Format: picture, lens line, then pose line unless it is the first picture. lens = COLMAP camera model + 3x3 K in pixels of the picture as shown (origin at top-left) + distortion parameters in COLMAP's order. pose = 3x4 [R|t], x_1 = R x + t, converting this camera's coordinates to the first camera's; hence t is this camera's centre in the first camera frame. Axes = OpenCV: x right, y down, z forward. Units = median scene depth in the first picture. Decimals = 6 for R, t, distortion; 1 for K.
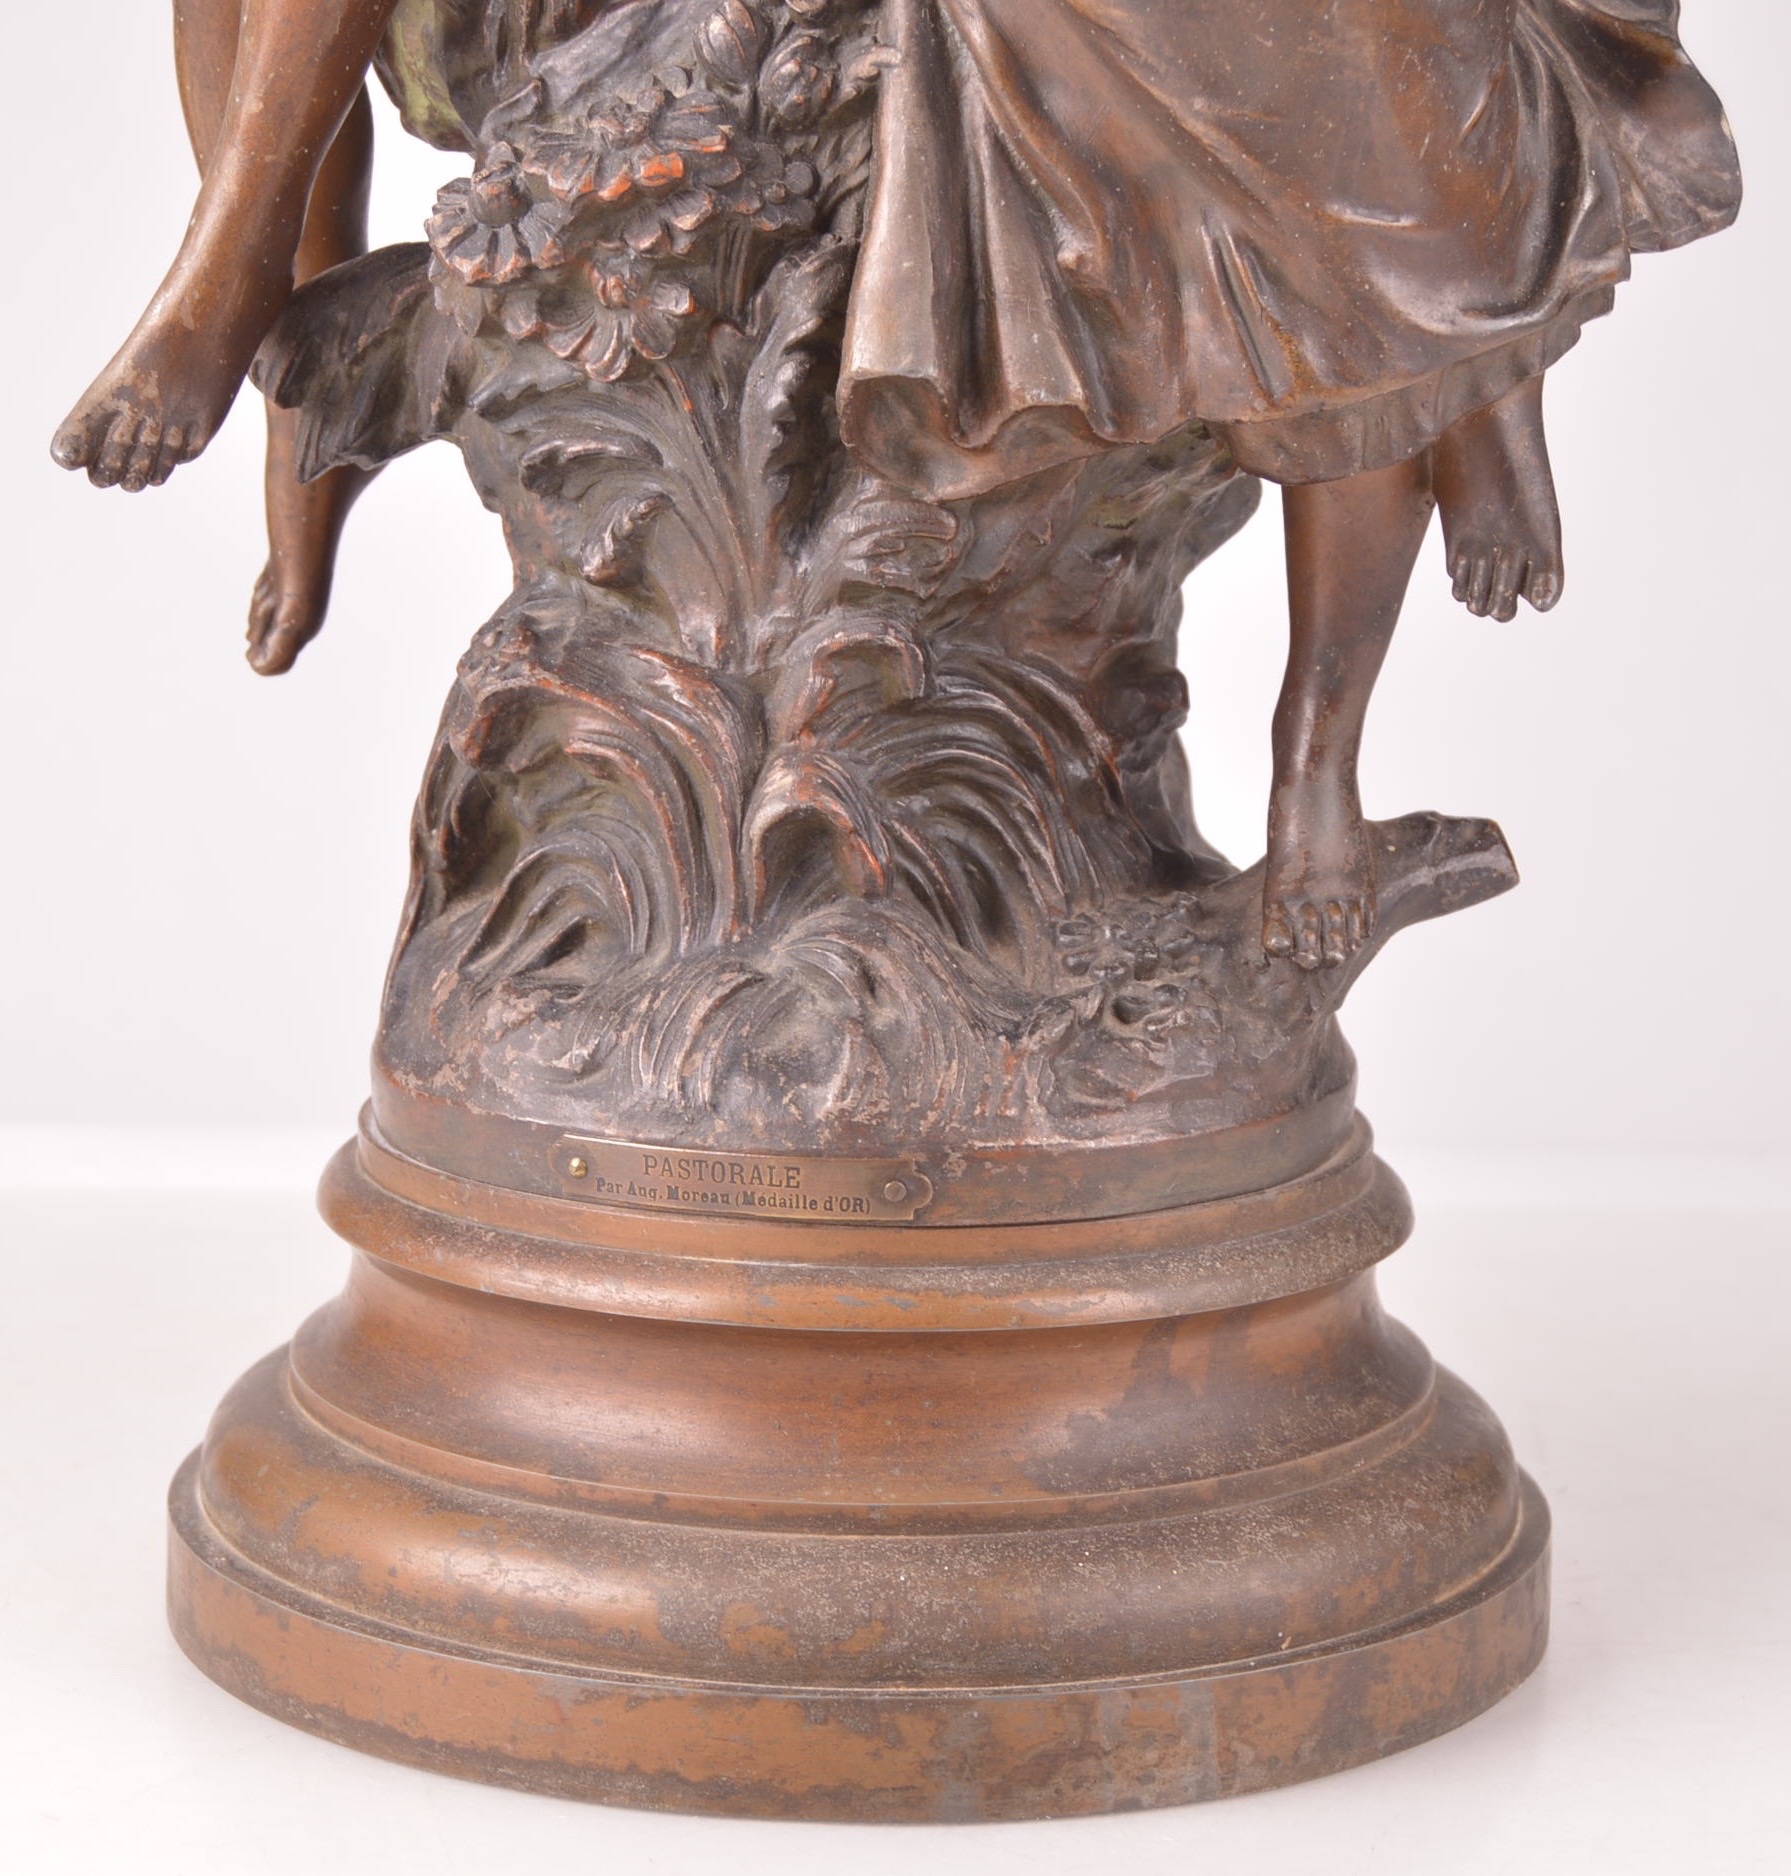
lens RADIAL K [[3404.6, 0, 895.5], [0, 3404.6, 938.0], [0, 0, 1]] dist [-0.195754, 0.001383]
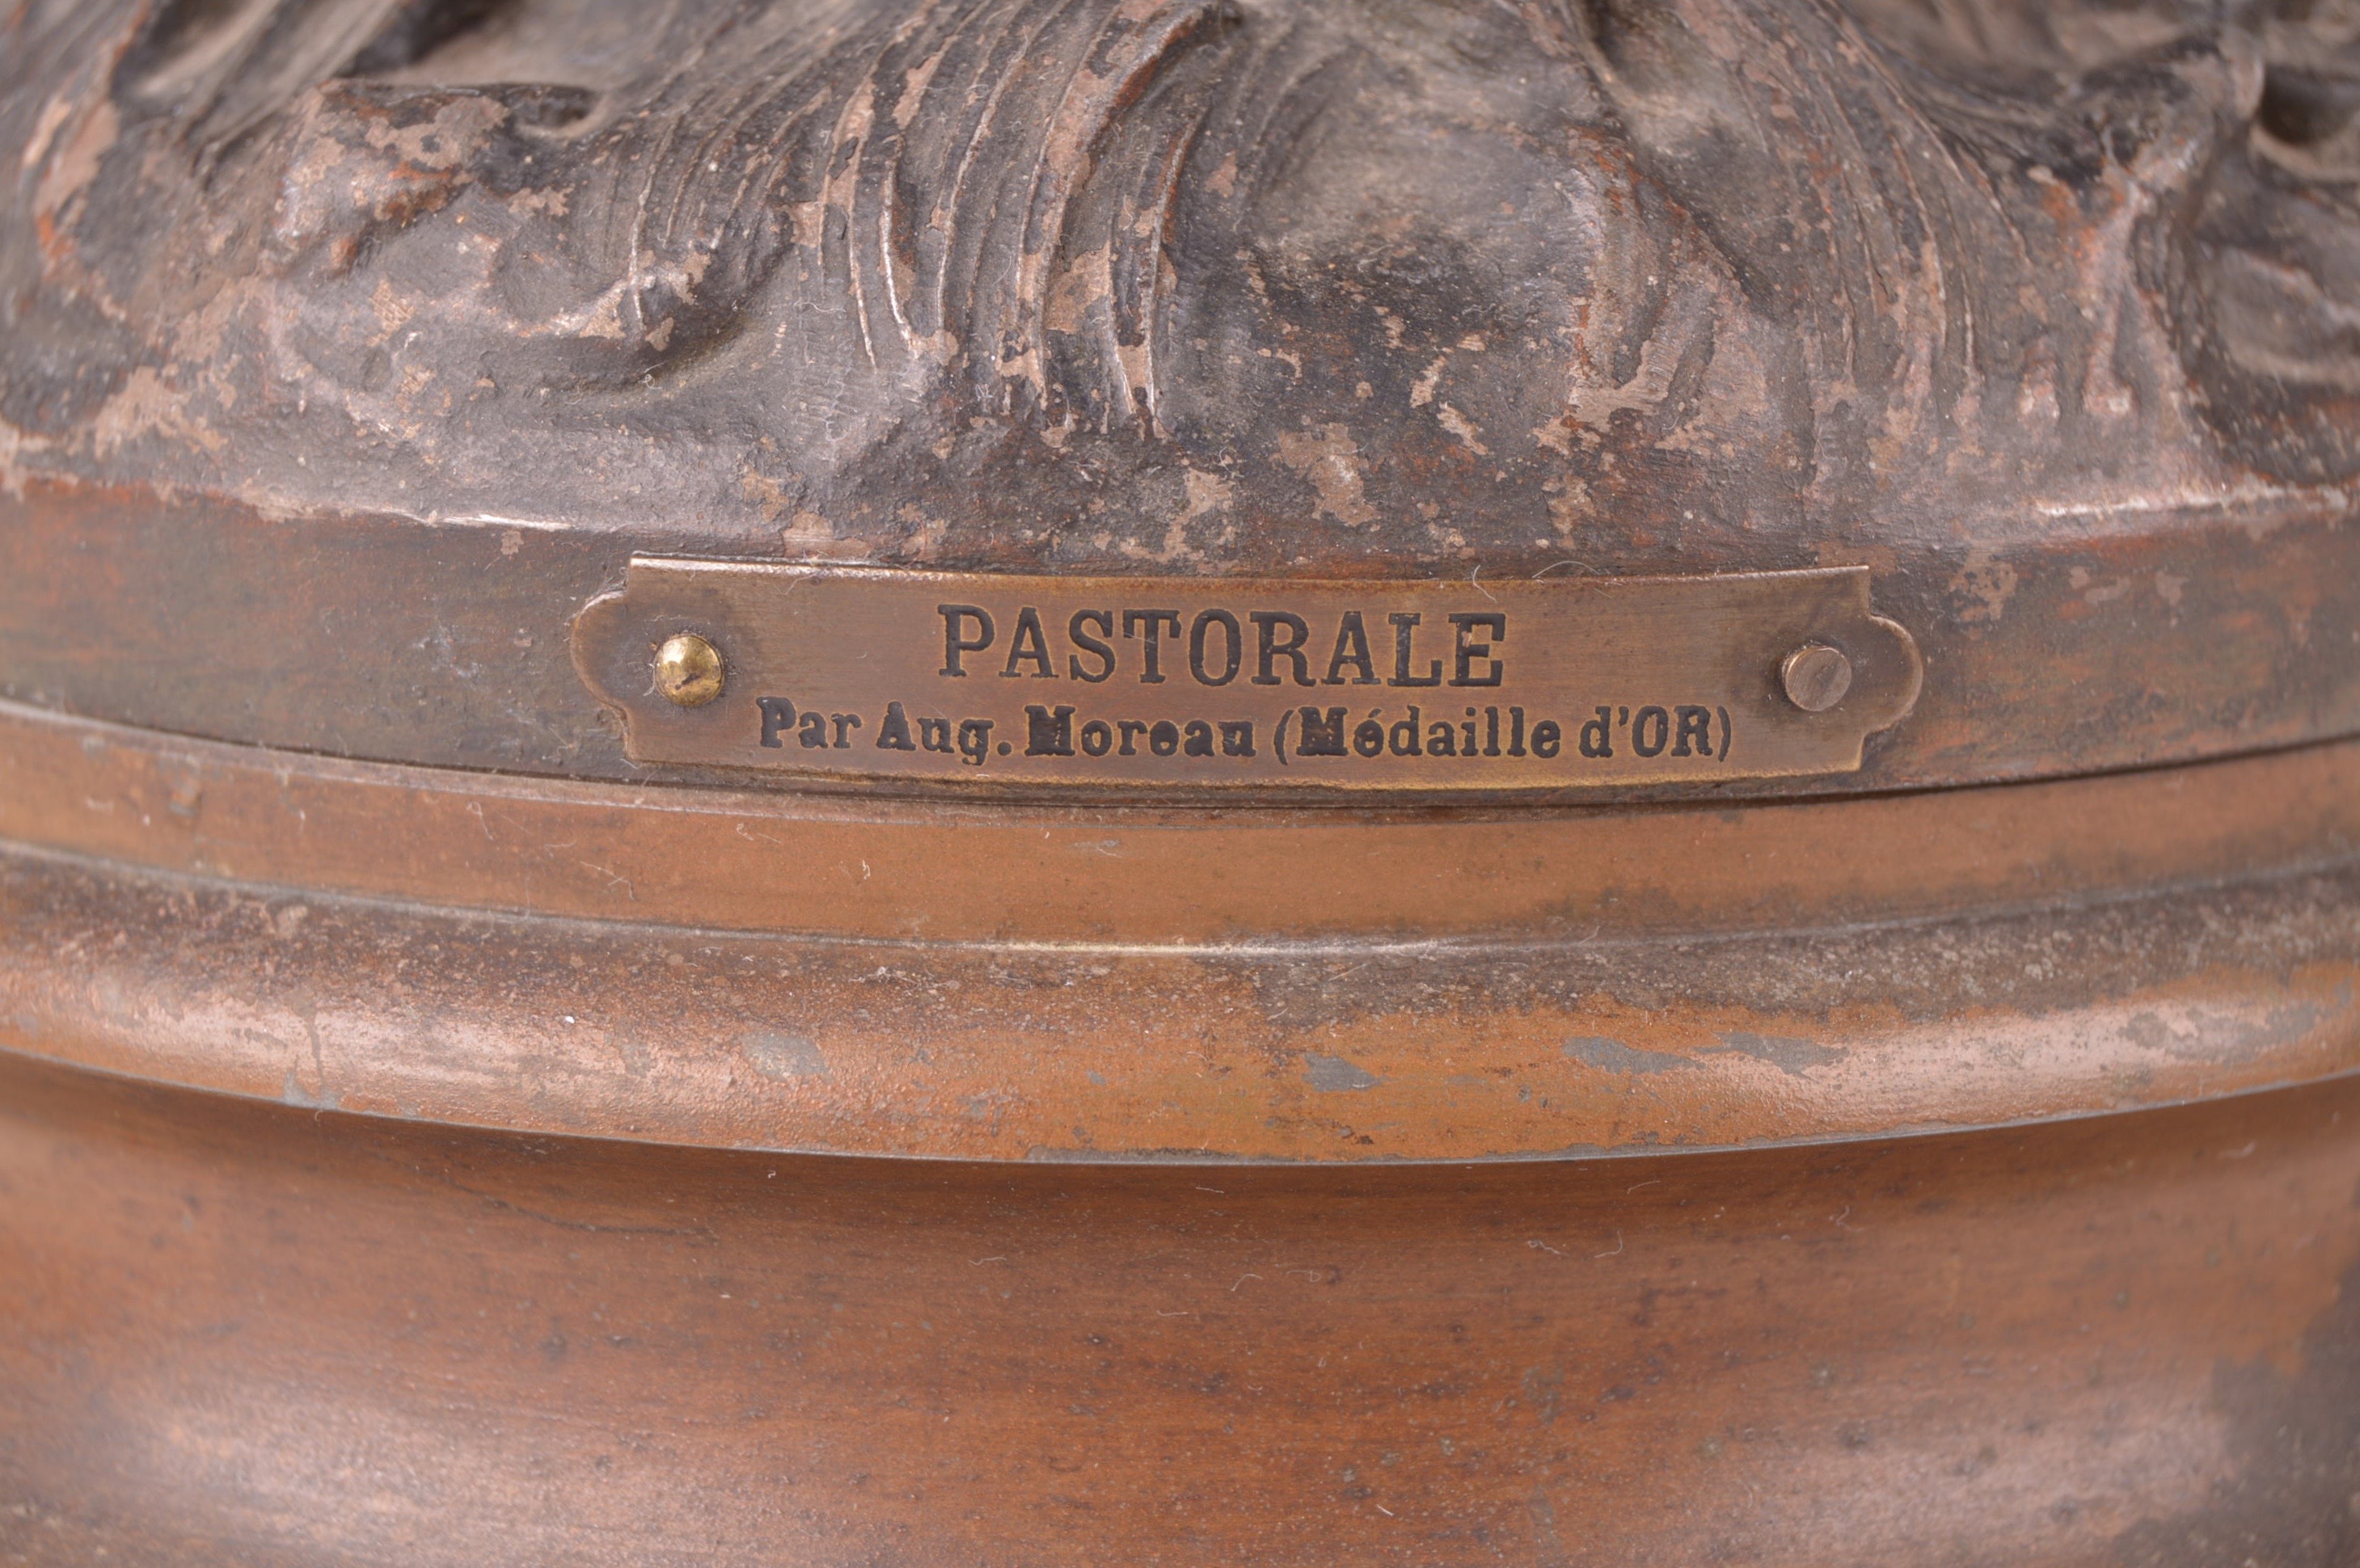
lens RADIAL K [[4725.6, 0, 1180.0], [0, 4725.6, 784.0], [0, 0, 1]] dist [0.009864, 0.118099]
pose [[0.976280, -0.060218, 0.207969, -0.137564], [0.046006, 0.996306, 0.072513, 0.049795], [-0.211567, -0.061225, 0.975444, 0.590894]]
